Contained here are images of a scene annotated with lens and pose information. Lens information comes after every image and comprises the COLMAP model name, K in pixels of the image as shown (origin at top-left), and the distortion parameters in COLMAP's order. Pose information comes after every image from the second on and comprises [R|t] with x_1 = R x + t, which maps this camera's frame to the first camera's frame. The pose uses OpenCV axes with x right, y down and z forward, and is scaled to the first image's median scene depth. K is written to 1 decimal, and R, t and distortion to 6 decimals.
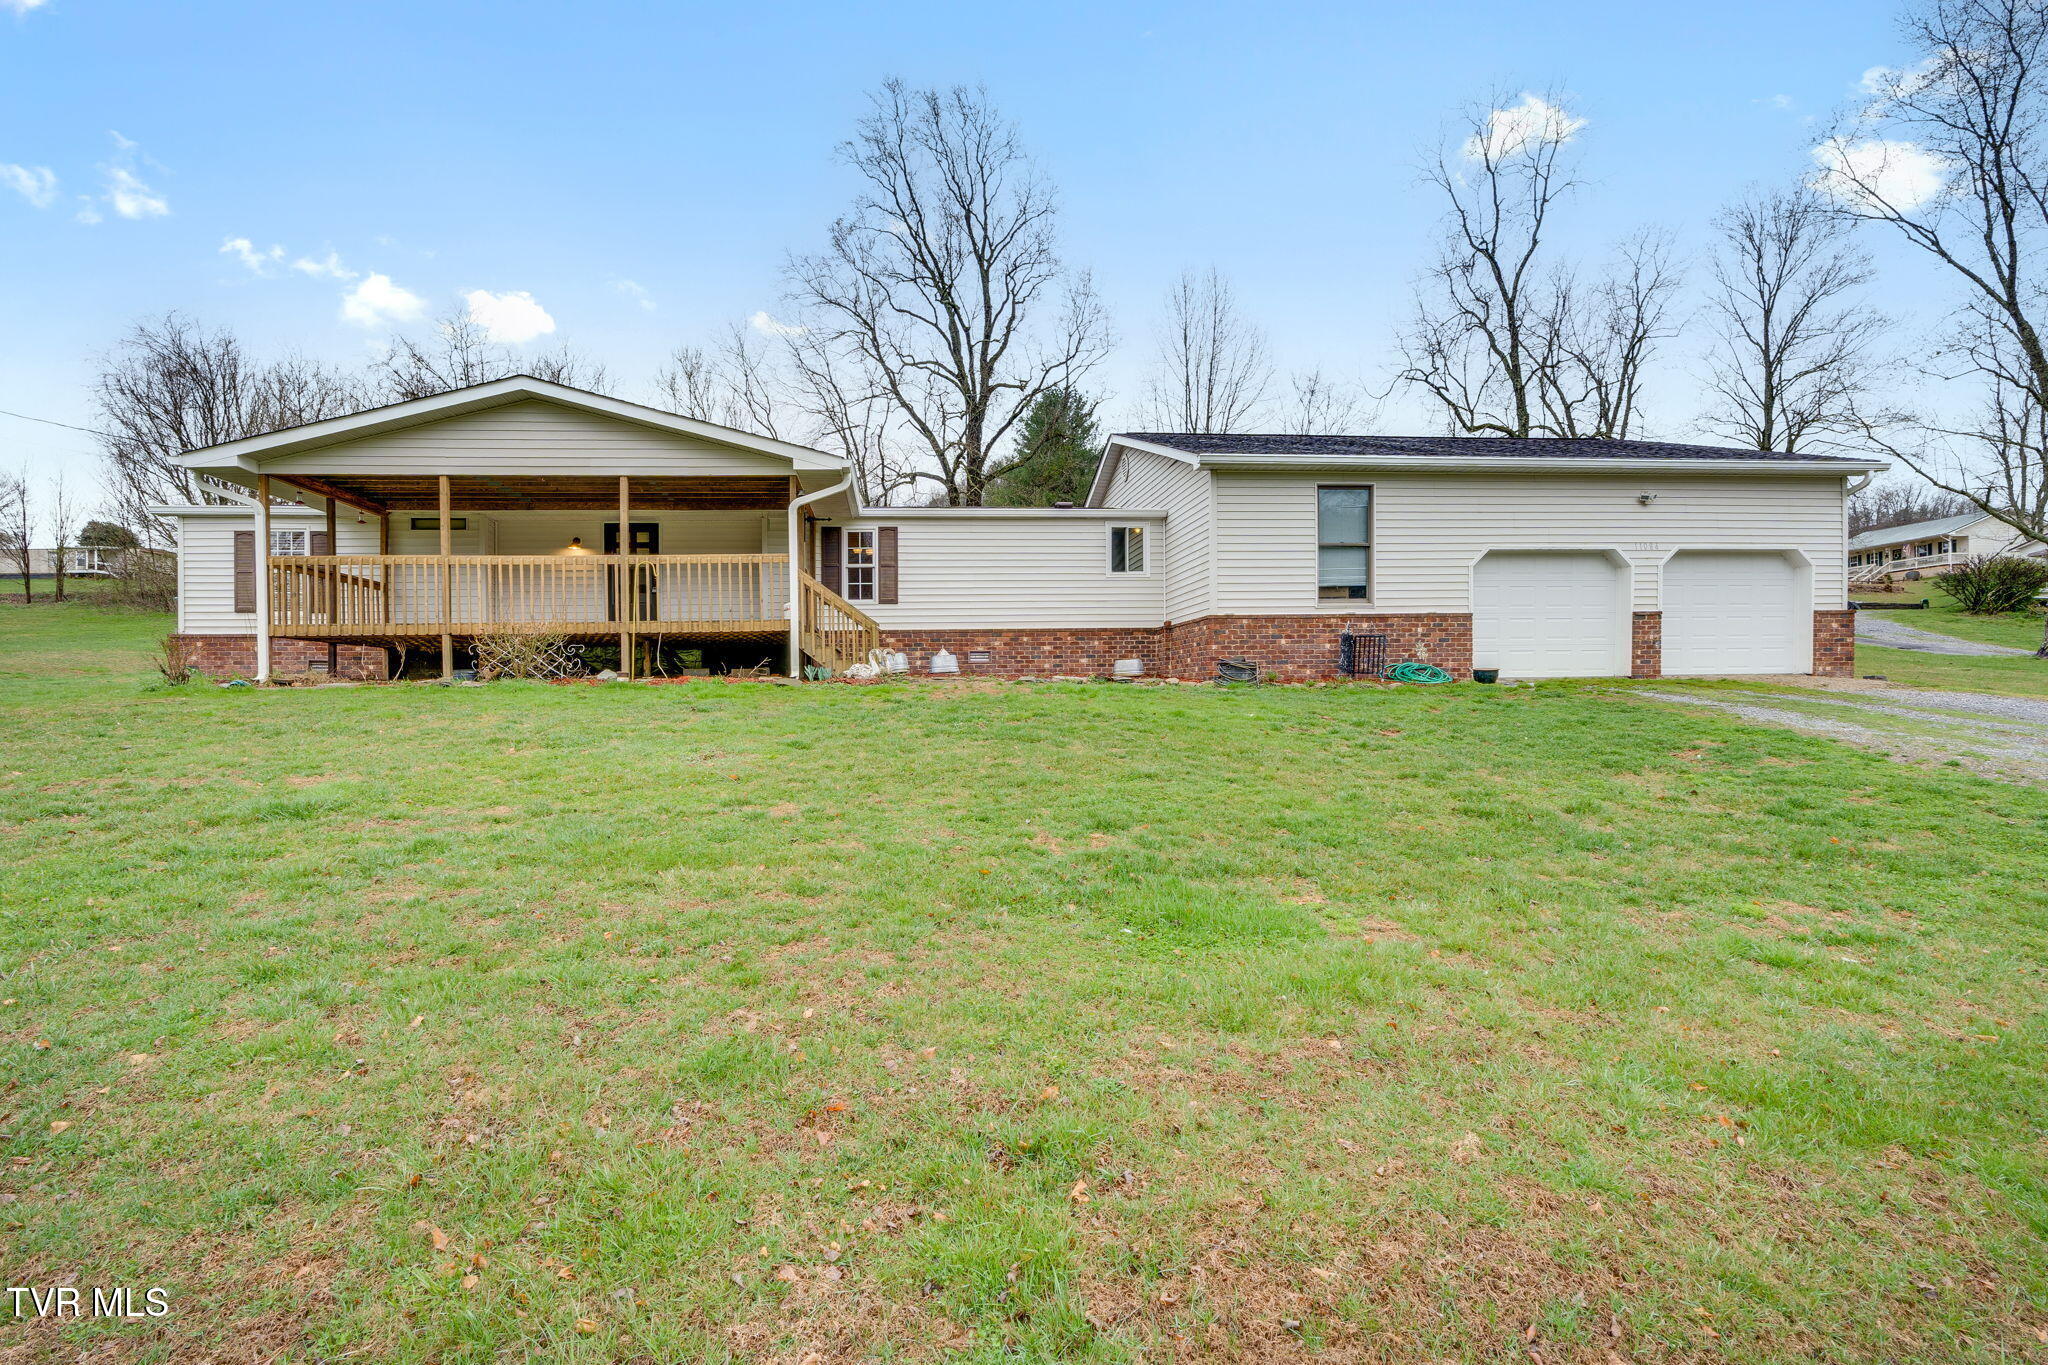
lens RADIAL K [[954.8, 0, 1027.9], [0, 954.8, 709.1], [0, 0, 1]] dist [-0.011130, -0.000186]
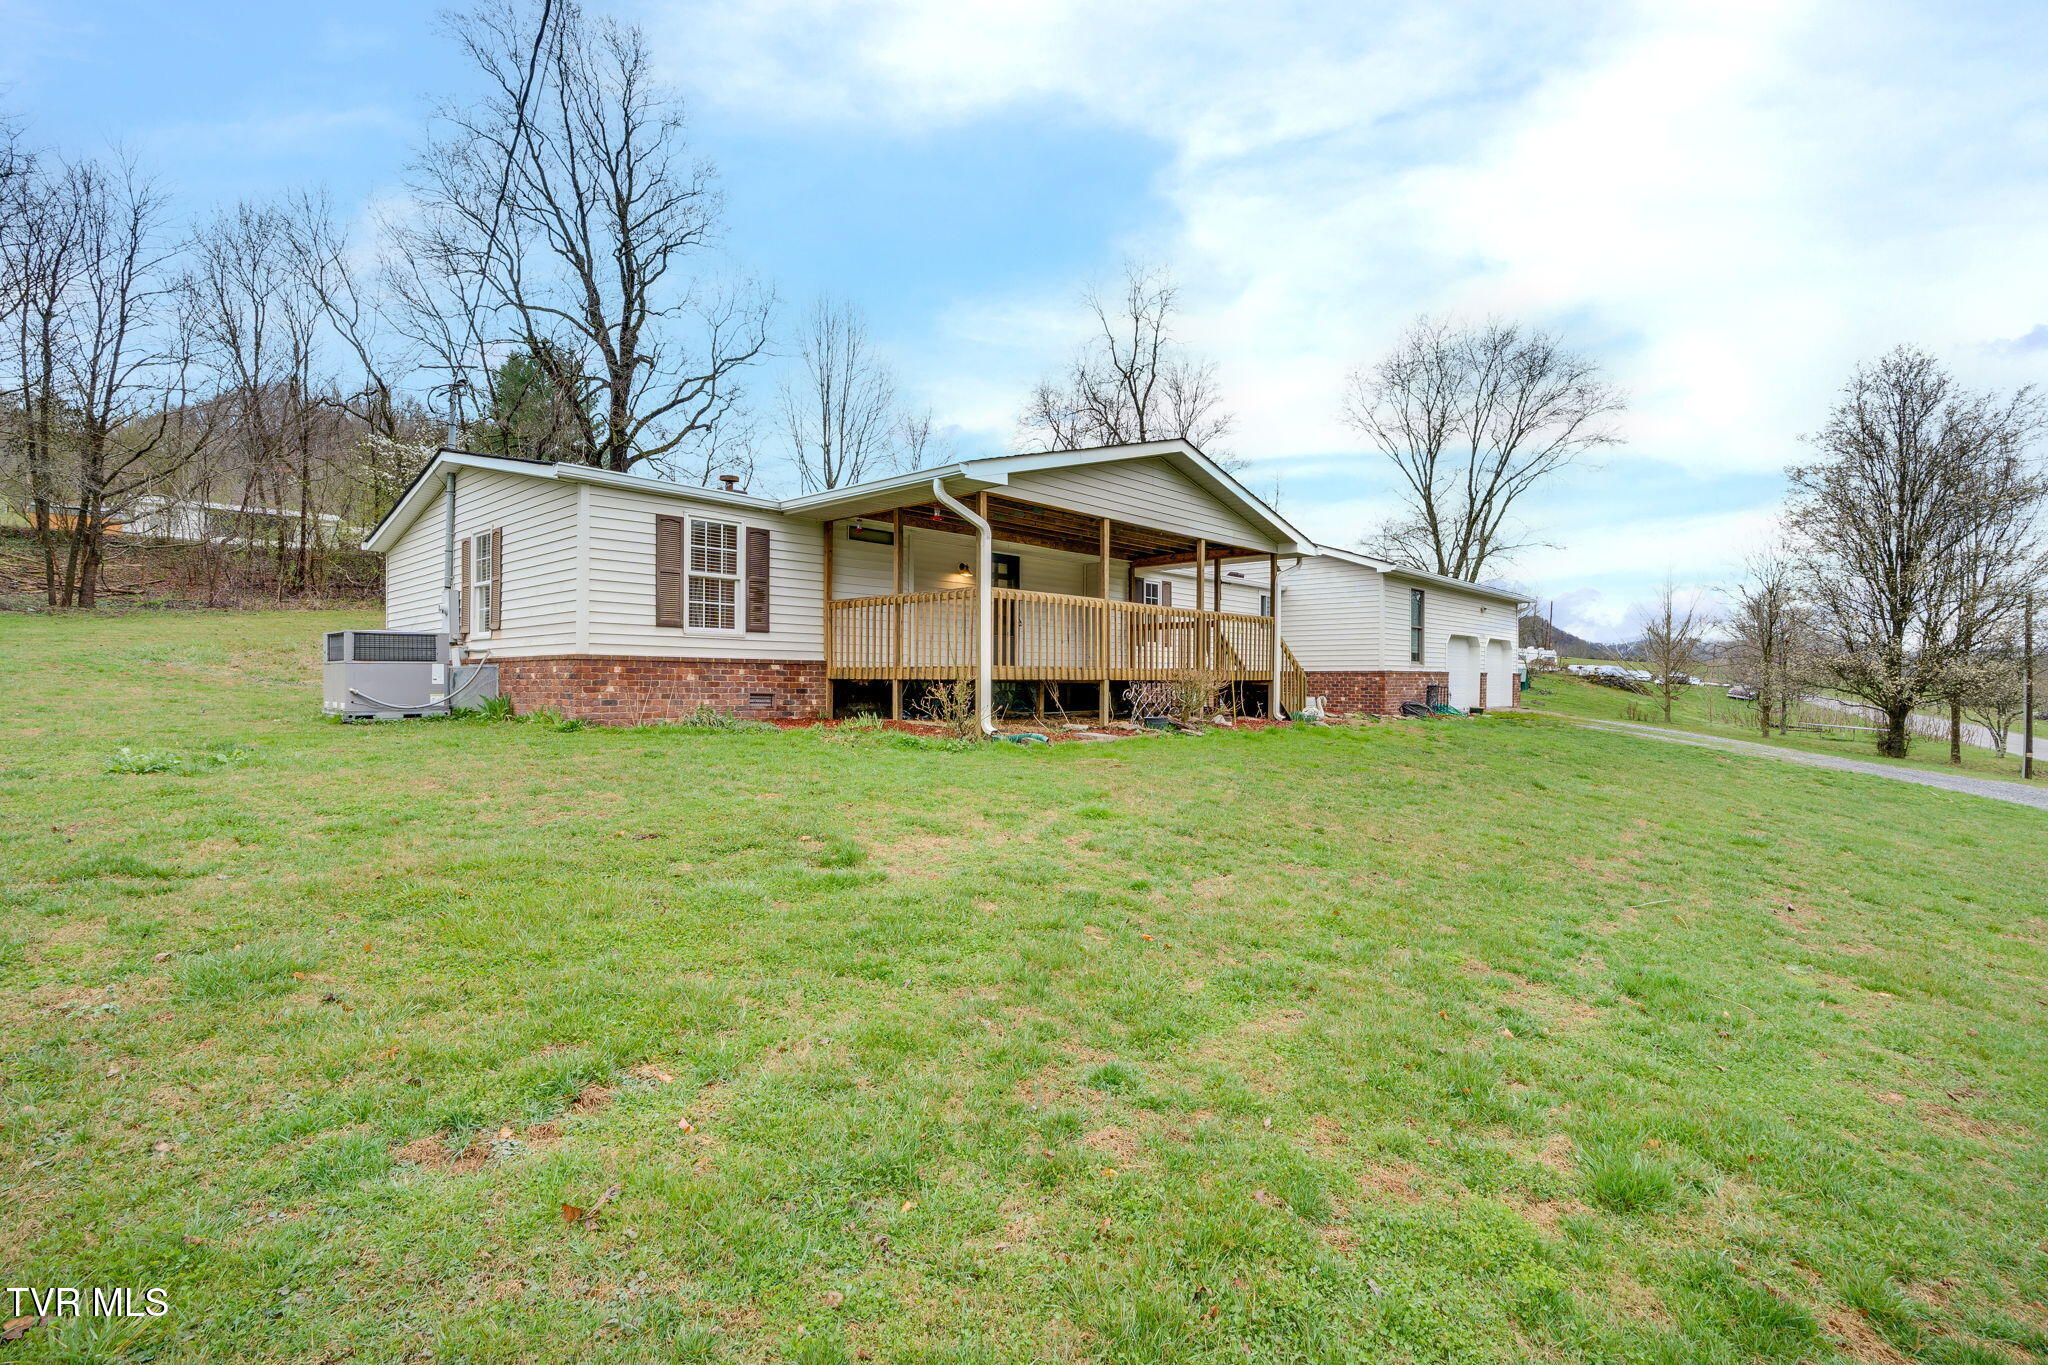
lens RADIAL K [[926.9, 0, 1040.1], [0, 926.9, 684.4], [0, 0, 1]] dist [-0.000052, -0.000343]
pose [[0.735156, 0.014114, 0.677751, -1.122646], [-0.005624, 0.999876, -0.014722, -0.049975], [-0.677875, 0.007011, 0.735144, 0.285861]]
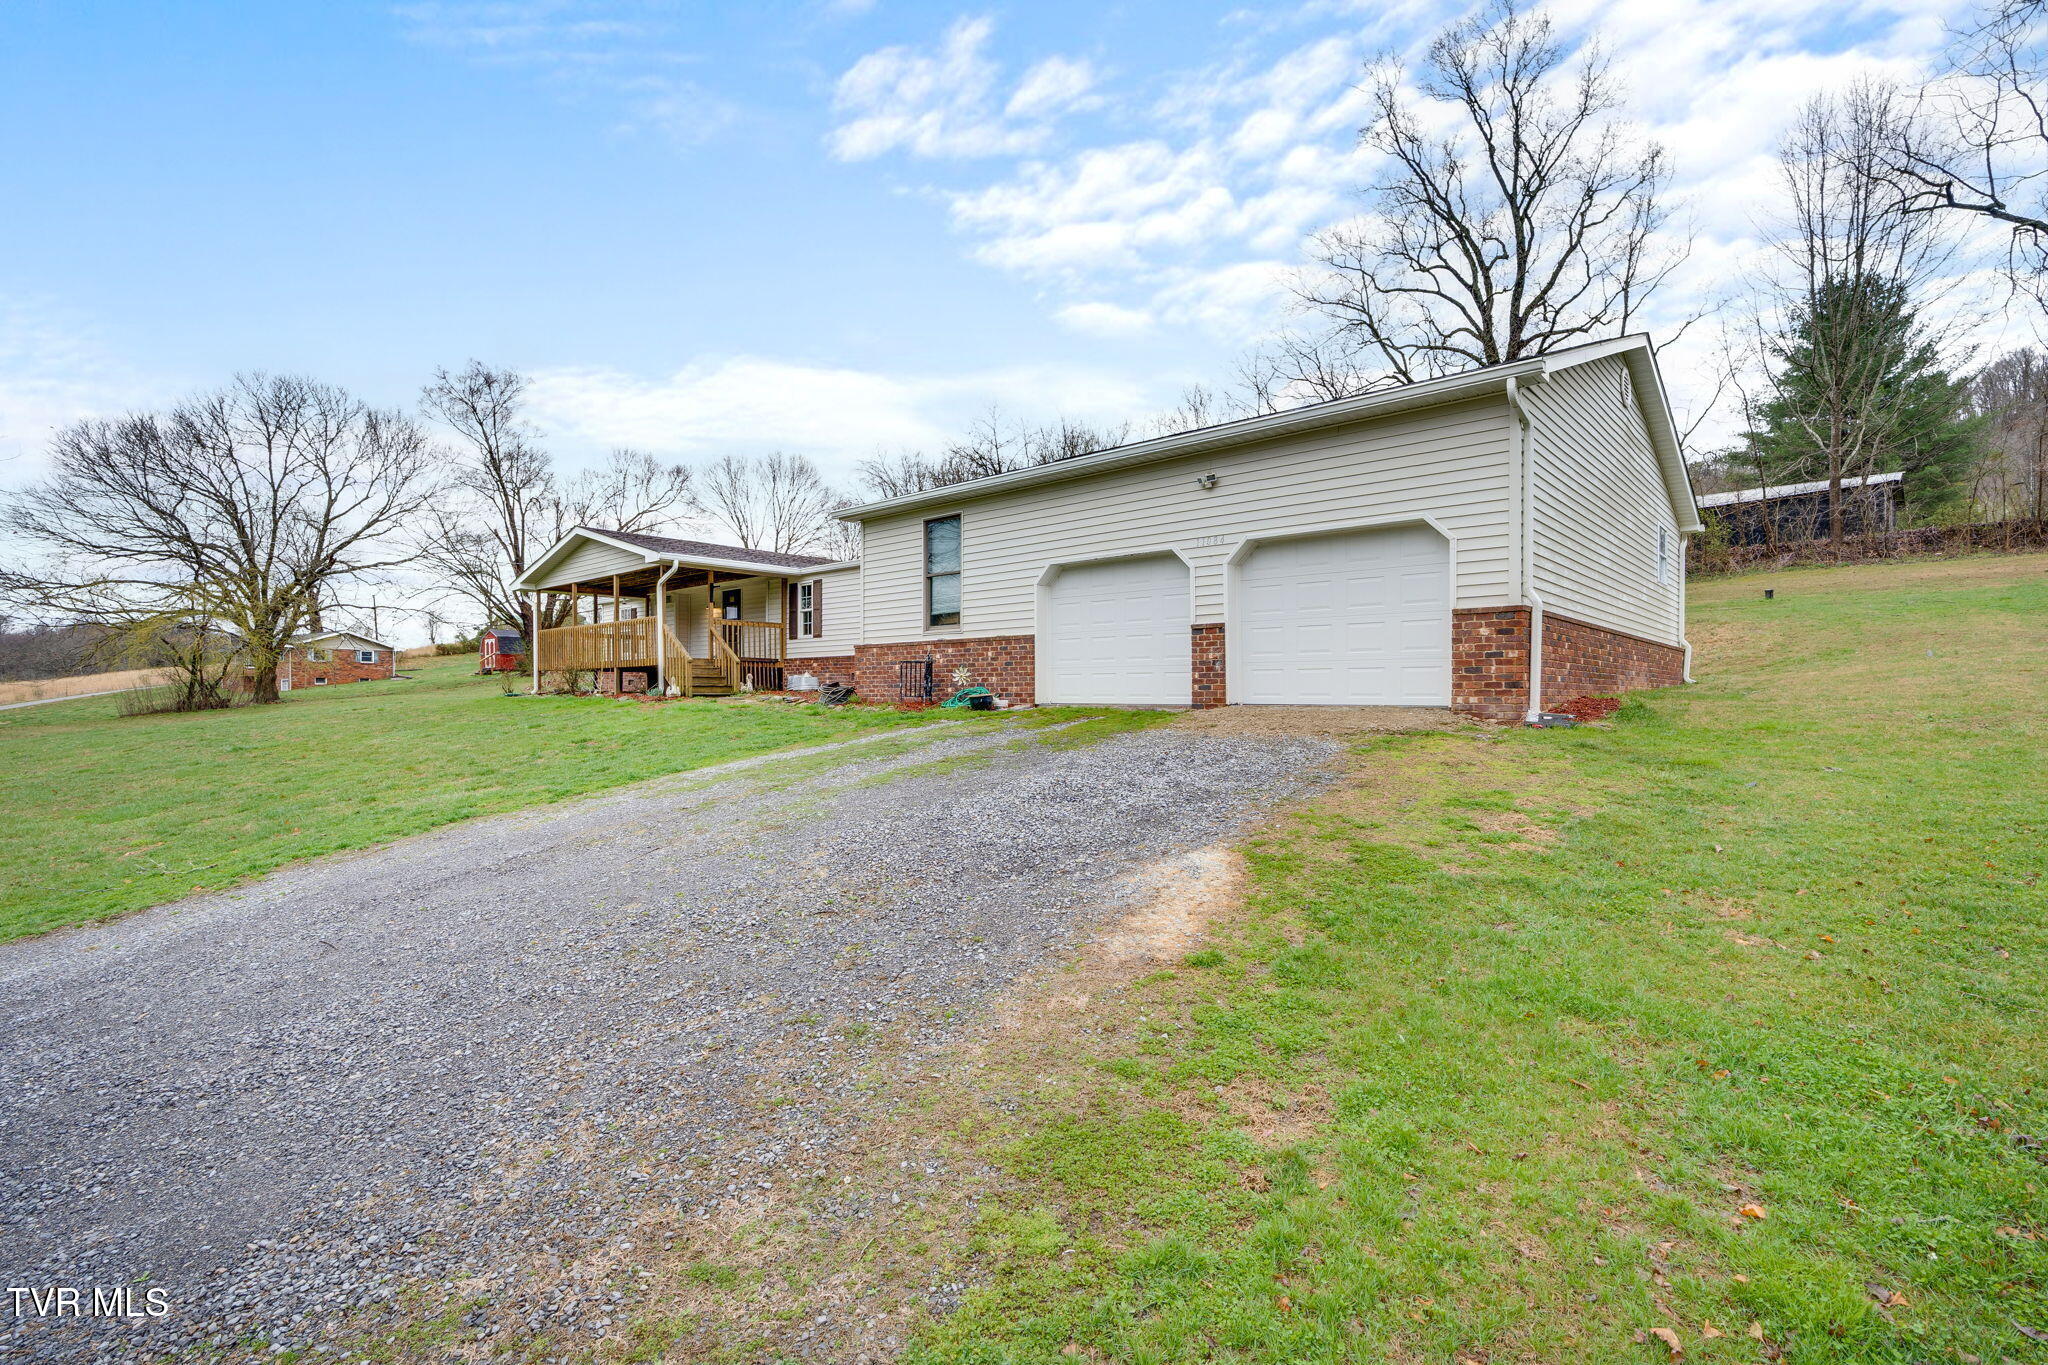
lens RADIAL K [[926.9, 0, 1040.1], [0, 926.9, 684.4], [0, 0, 1]] dist [-0.000052, -0.000343]
pose [[0.679789, 0.008032, -0.733364, 1.120731], [-0.014622, 0.999890, -0.002603, -0.048270], [0.733262, 0.012493, 0.679831, 0.373664]]
